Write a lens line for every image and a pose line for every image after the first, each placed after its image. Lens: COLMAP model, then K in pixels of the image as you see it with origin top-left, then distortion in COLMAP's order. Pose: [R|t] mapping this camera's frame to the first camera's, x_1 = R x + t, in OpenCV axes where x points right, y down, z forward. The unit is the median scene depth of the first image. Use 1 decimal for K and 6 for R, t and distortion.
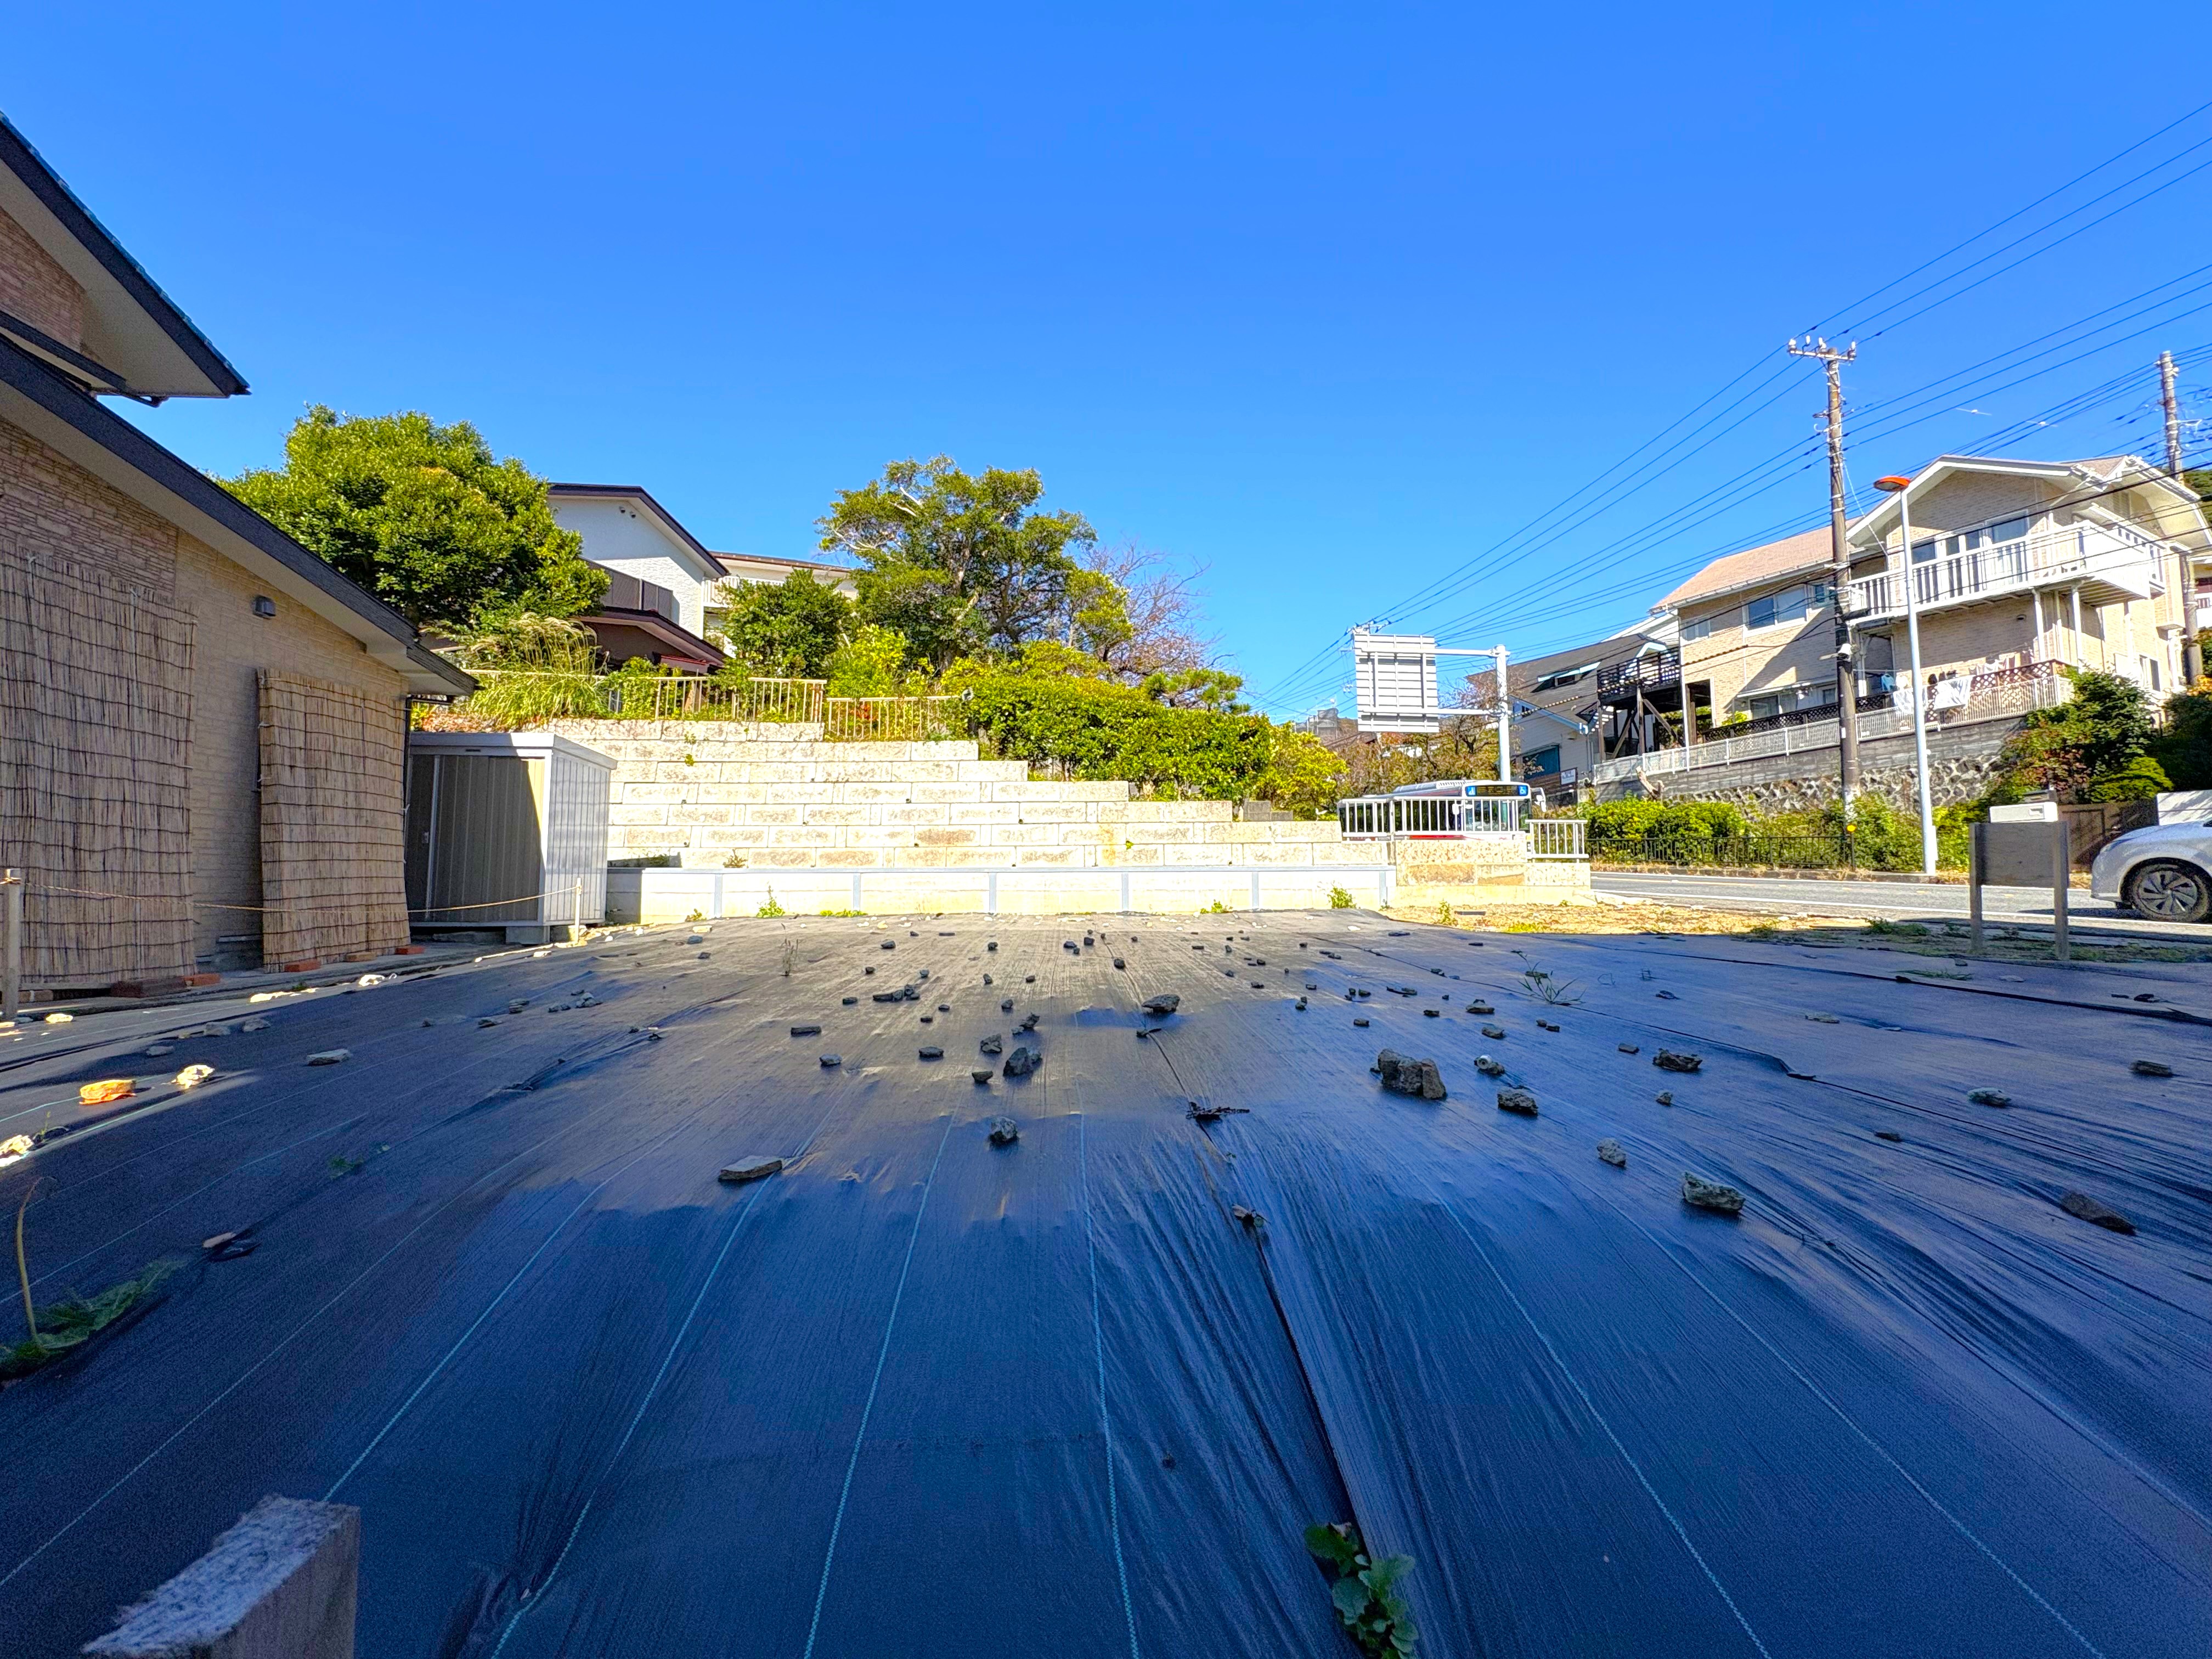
lens RADIAL K [[882.1, 0, 1105.8], [0, 882.1, 826.8], [0, 0, 1]] dist [0.000512, -0.000530]
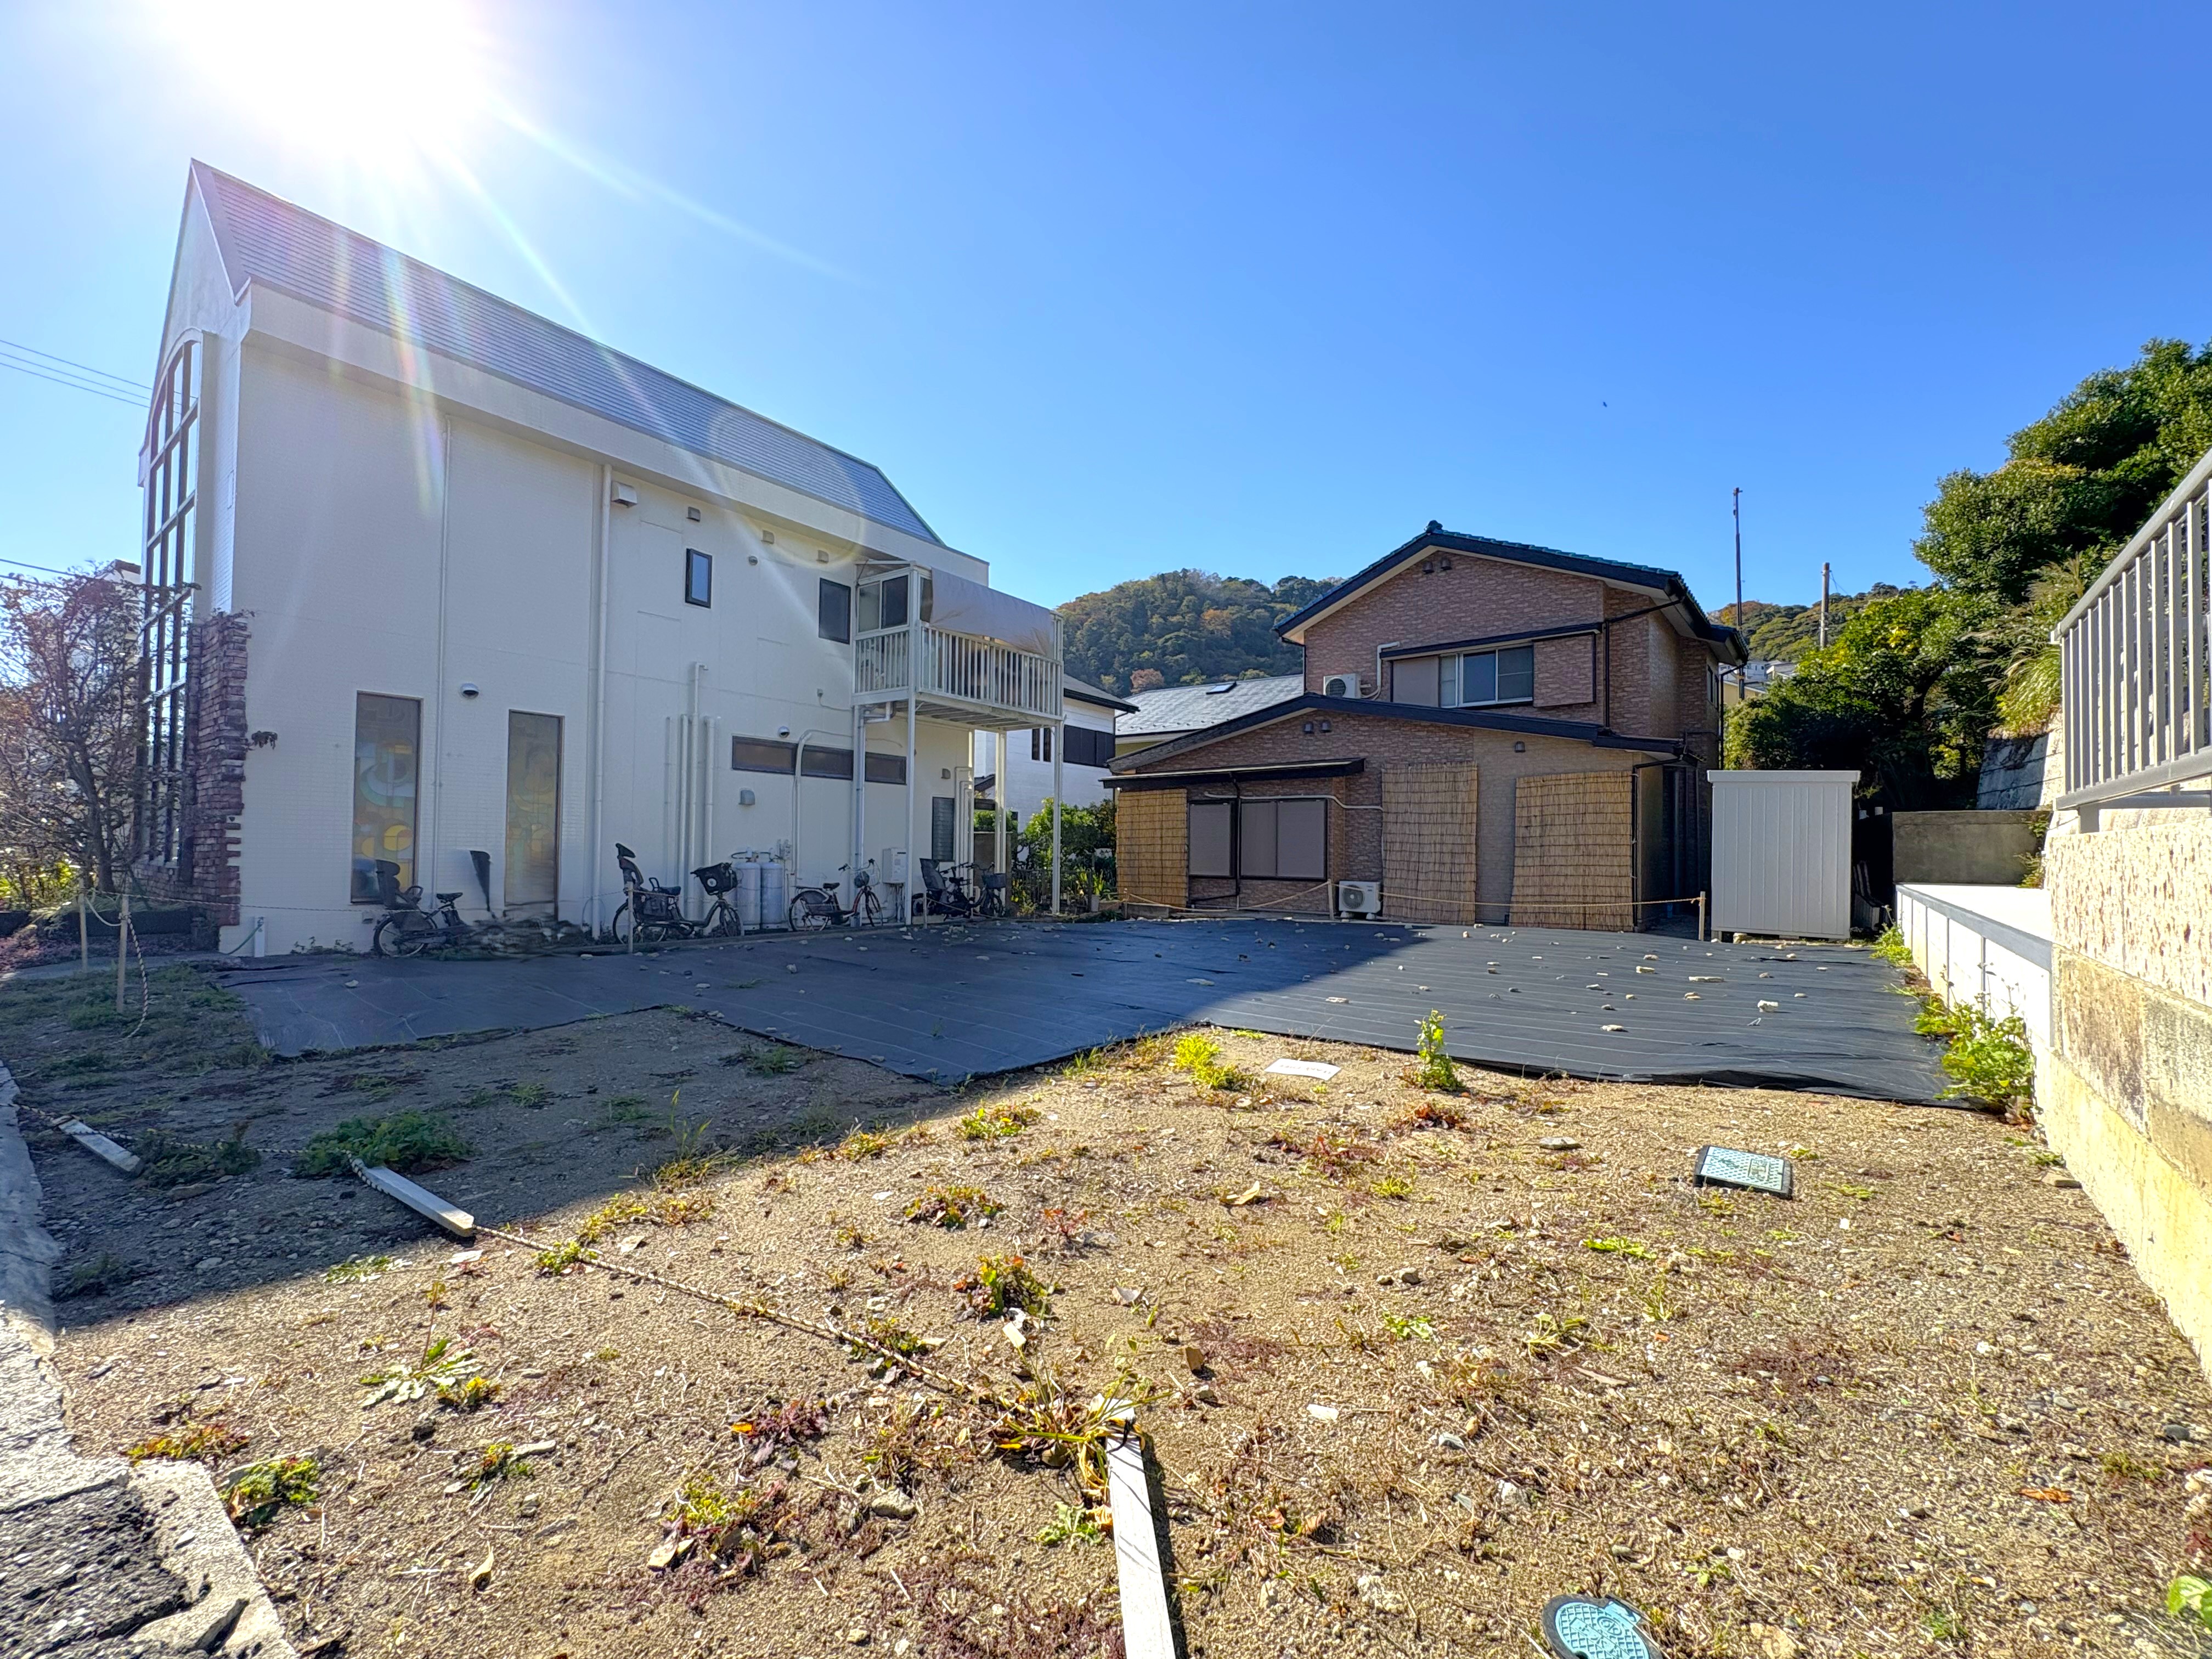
lens RADIAL K [[882.1, 0, 1106.9], [0, 882.1, 830.4], [0, 0, 1]] dist [0.000512, -0.000530]
pose [[-0.688987, -0.022577, -0.724422, 0.378234], [0.037791, 0.997036, -0.067016, 0.011648], [0.723788, -0.073550, -0.686092, 0.577123]]
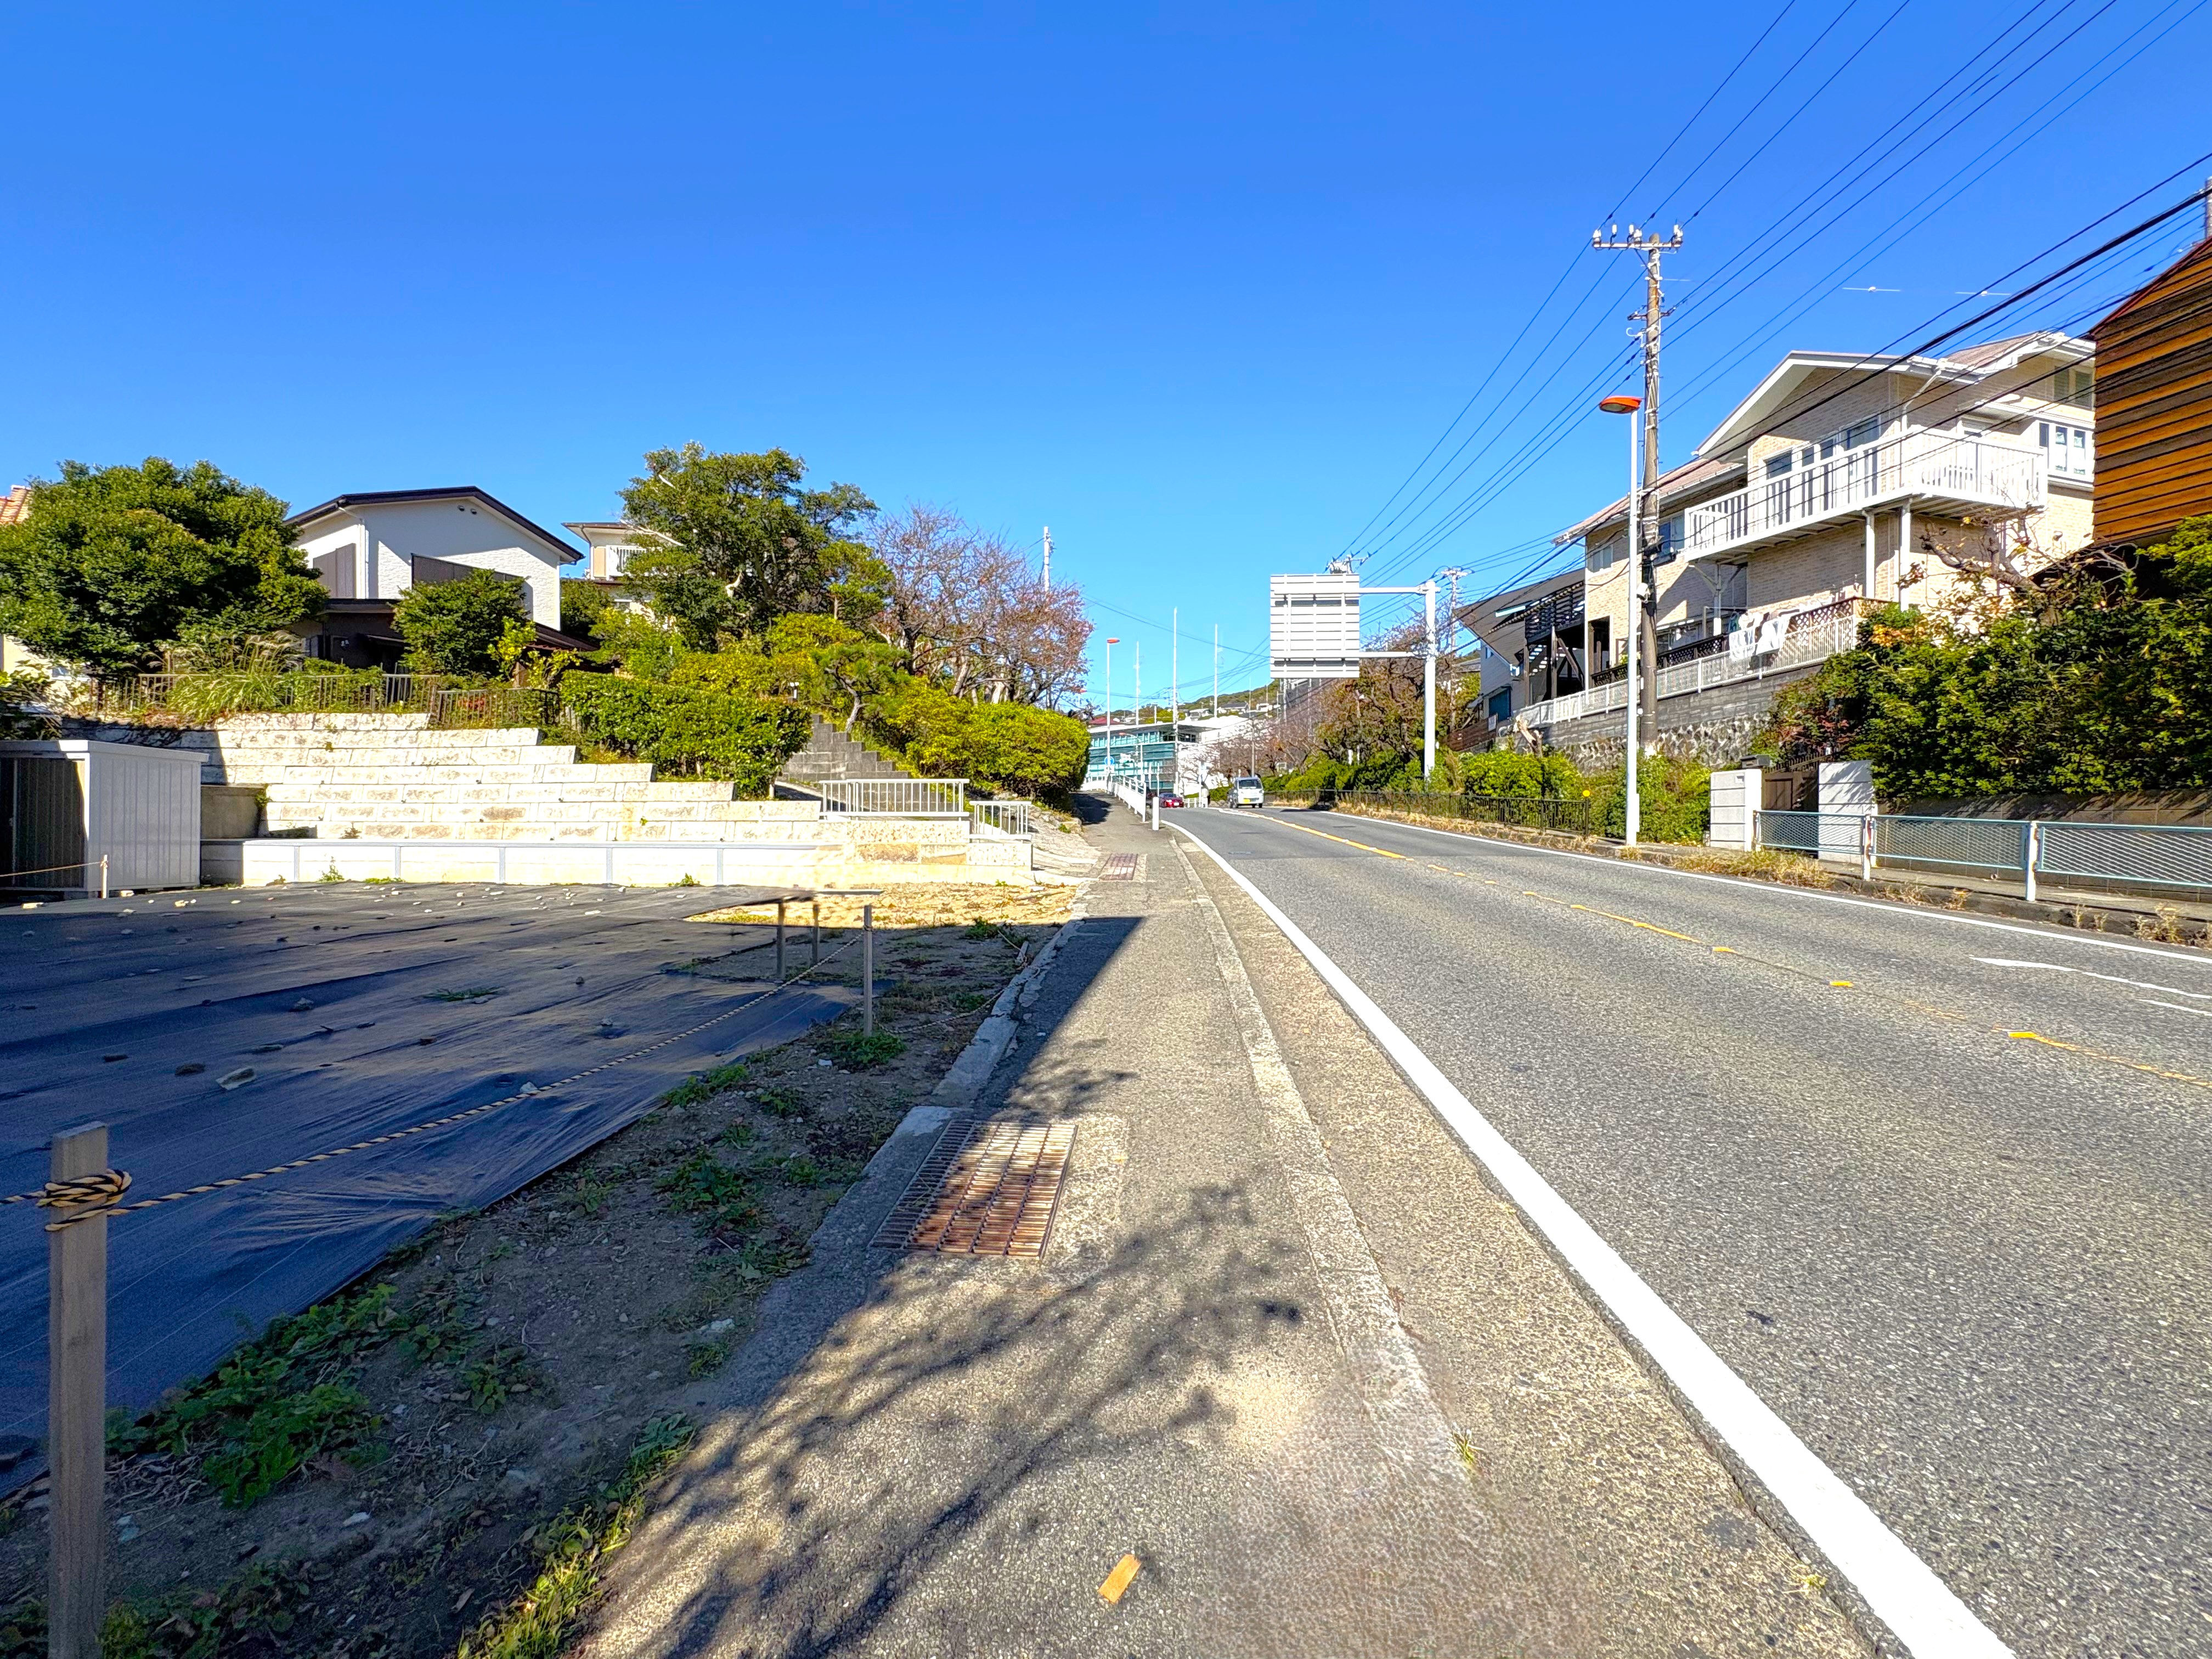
lens RADIAL K [[882.1, 0, 1106.5], [0, 882.1, 824.1], [0, 0, 1]] dist [0.000512, -0.000530]
pose [[0.982953, 0.008122, -0.183676, 0.489146], [0.005322, 0.997348, 0.072586, -0.033009], [0.183779, -0.072326, 0.980303, 0.010600]]
